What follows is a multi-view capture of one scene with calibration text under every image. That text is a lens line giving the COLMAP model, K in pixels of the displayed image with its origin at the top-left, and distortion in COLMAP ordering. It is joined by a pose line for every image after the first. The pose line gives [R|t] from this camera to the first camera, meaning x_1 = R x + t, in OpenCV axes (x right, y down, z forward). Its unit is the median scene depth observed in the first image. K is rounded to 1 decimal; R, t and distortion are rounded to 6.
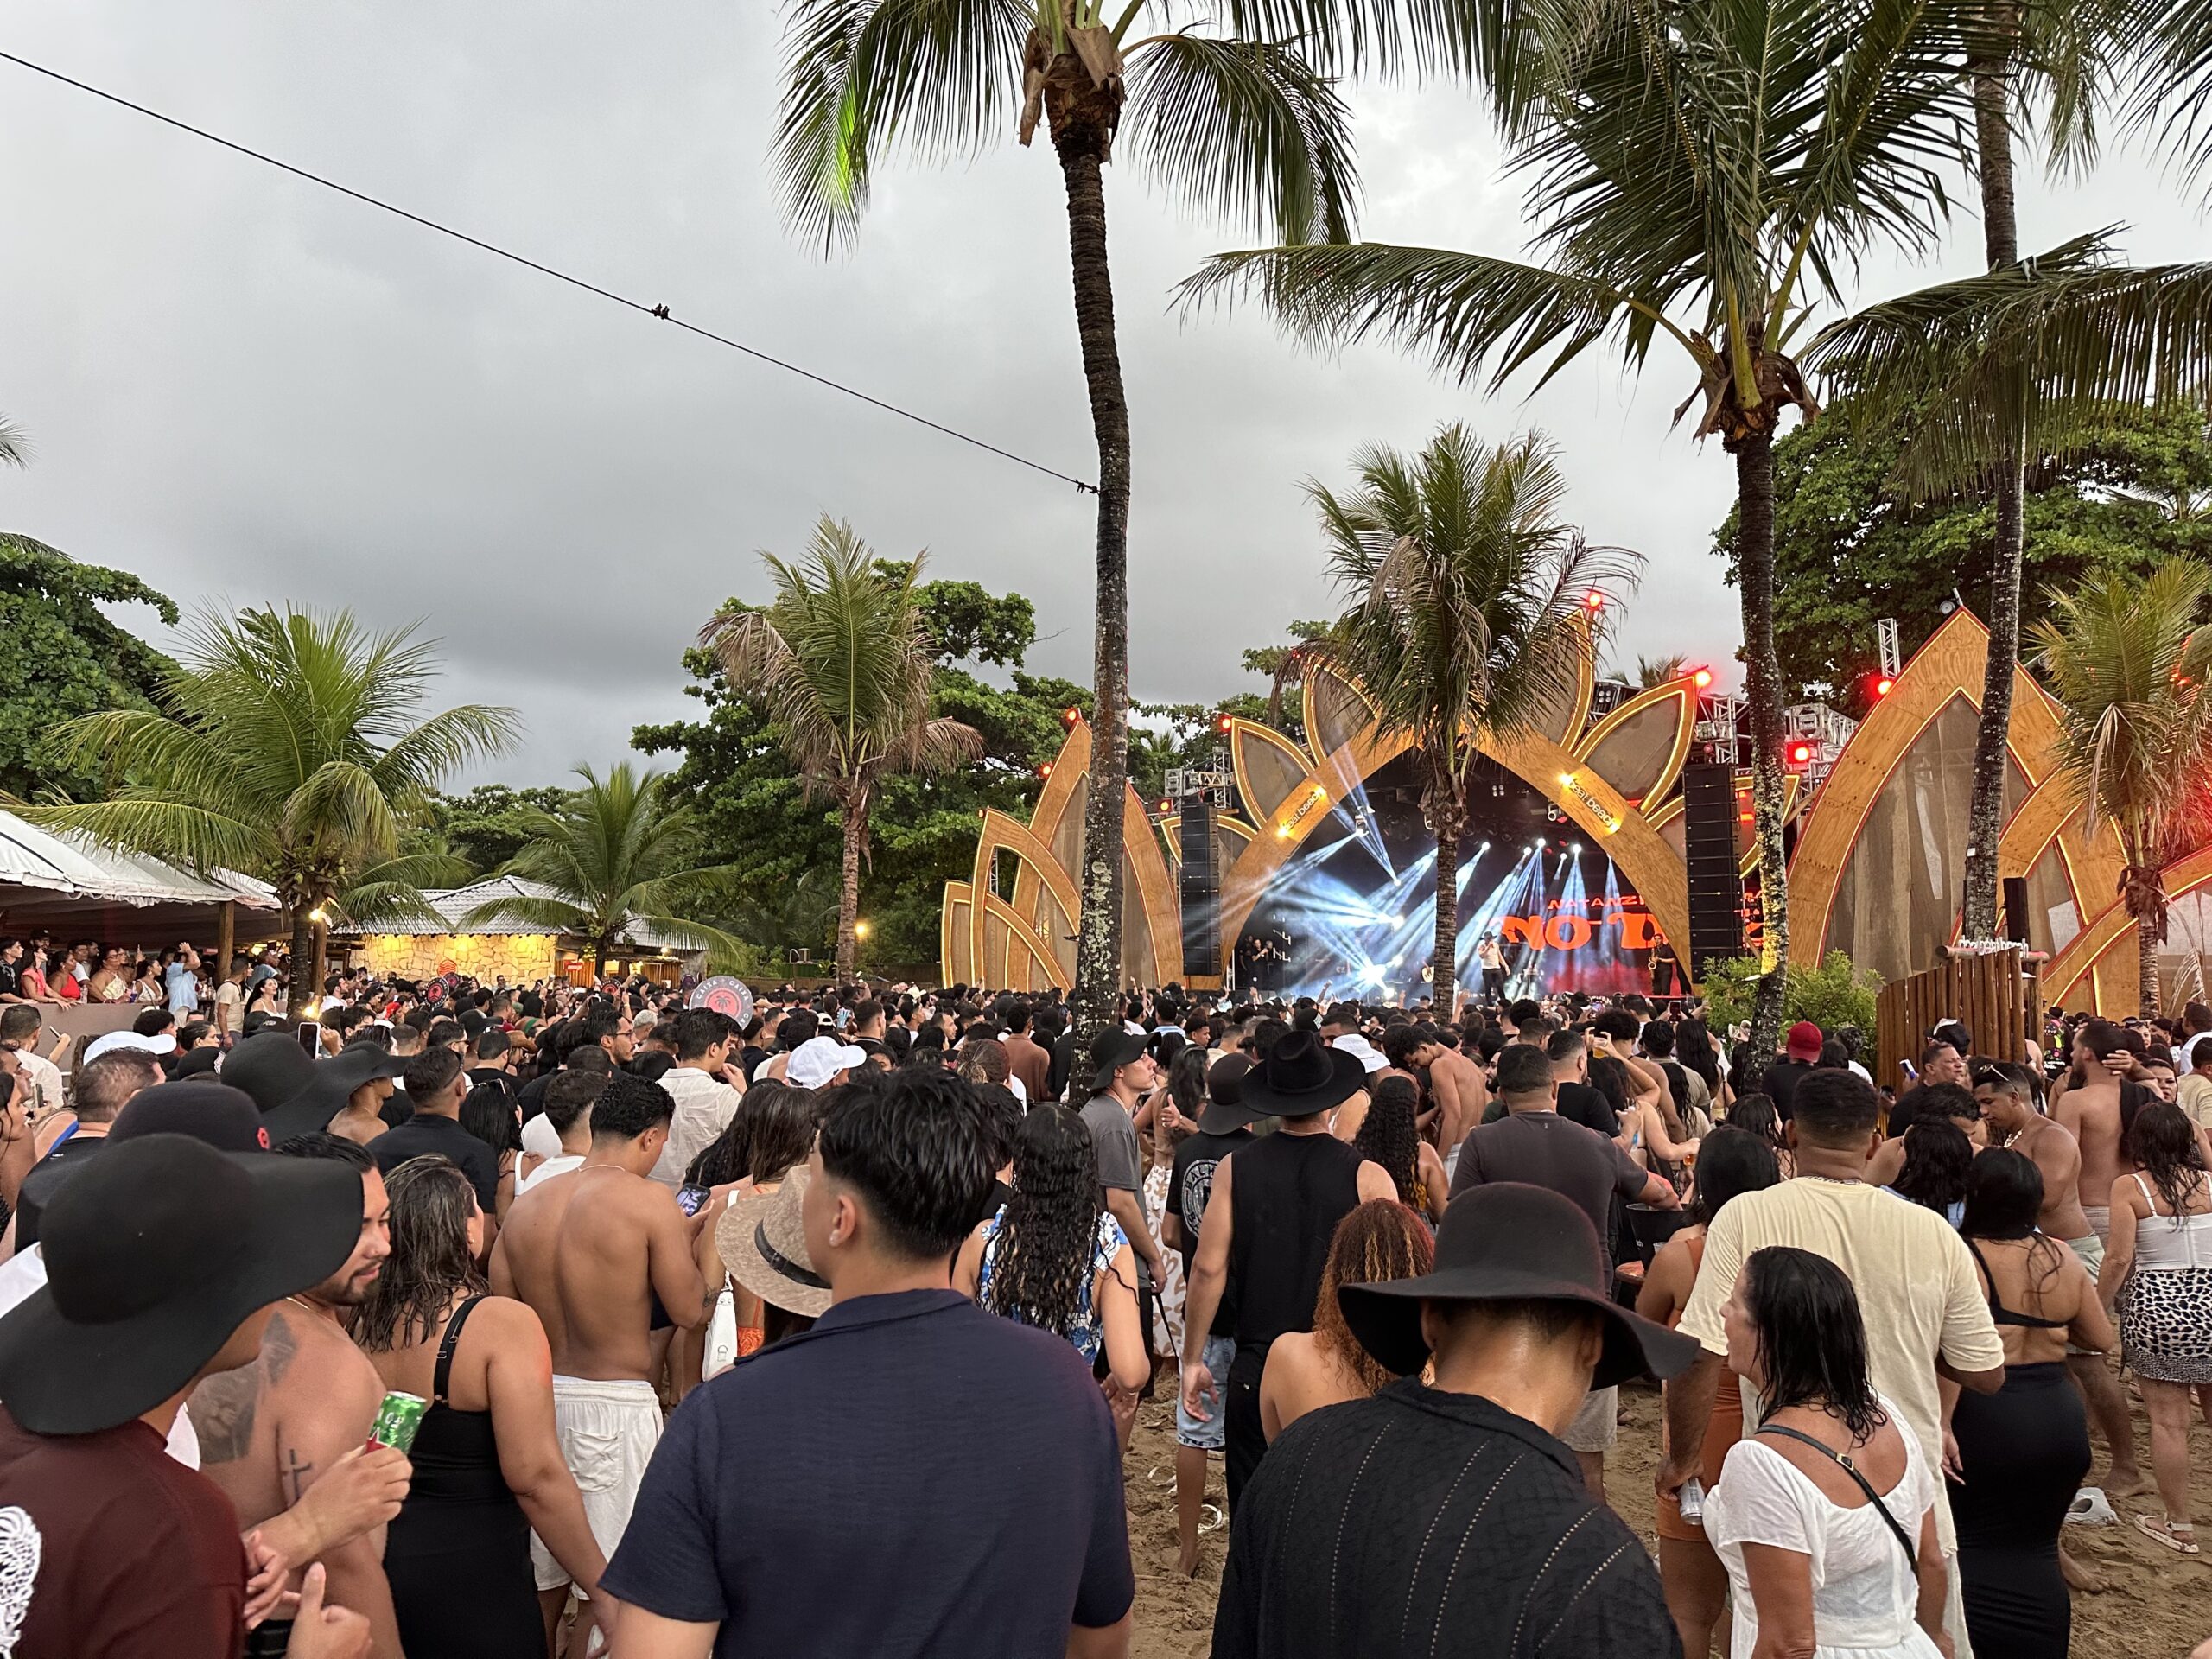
lens RADIAL K [[1525.5, 0, 1106.0], [0, 1525.5, 829.5], [0, 0, 1]] dist [-0.004695, -0.008664]
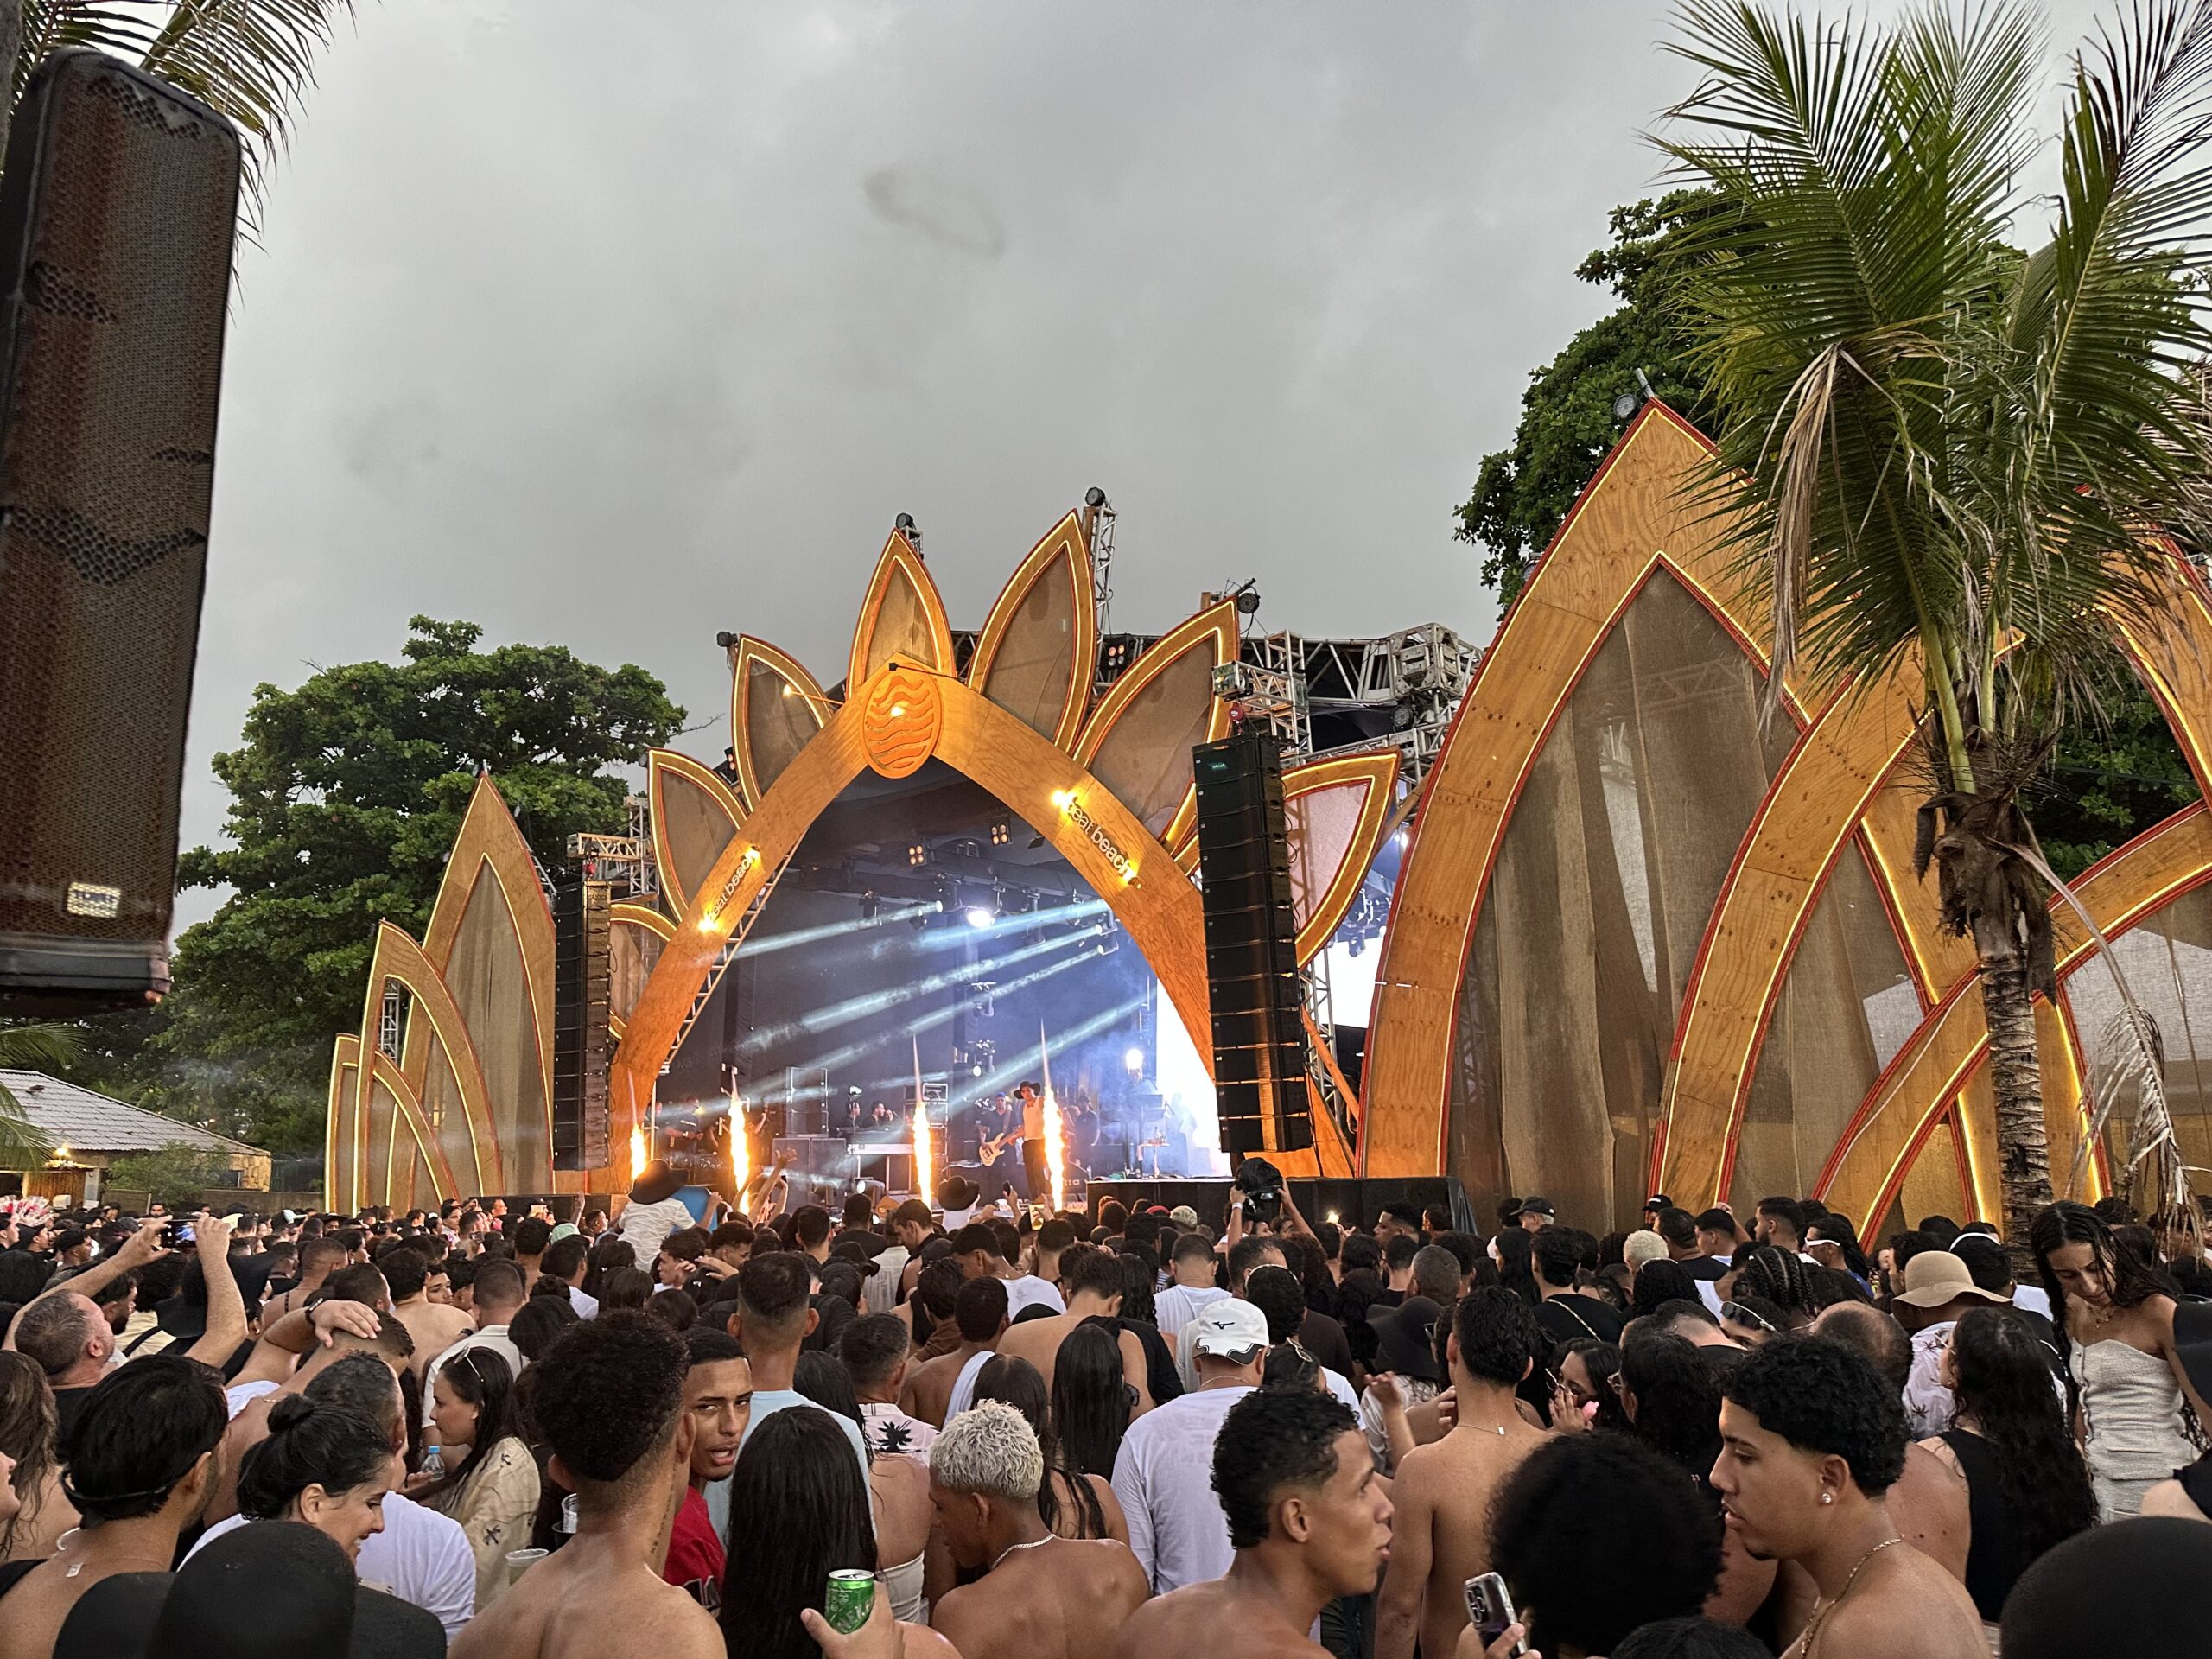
lens RADIAL K [[1540.7, 0, 1106.0], [0, 1540.7, 829.5], [0, 0, 1]] dist [0.174315, -0.270407]
pose [[0.999459, -0.028148, 0.016987, 0.351751], [0.029893, 0.993129, -0.113143, 0.052452], [-0.013686, 0.113589, 0.993434, 0.470800]]
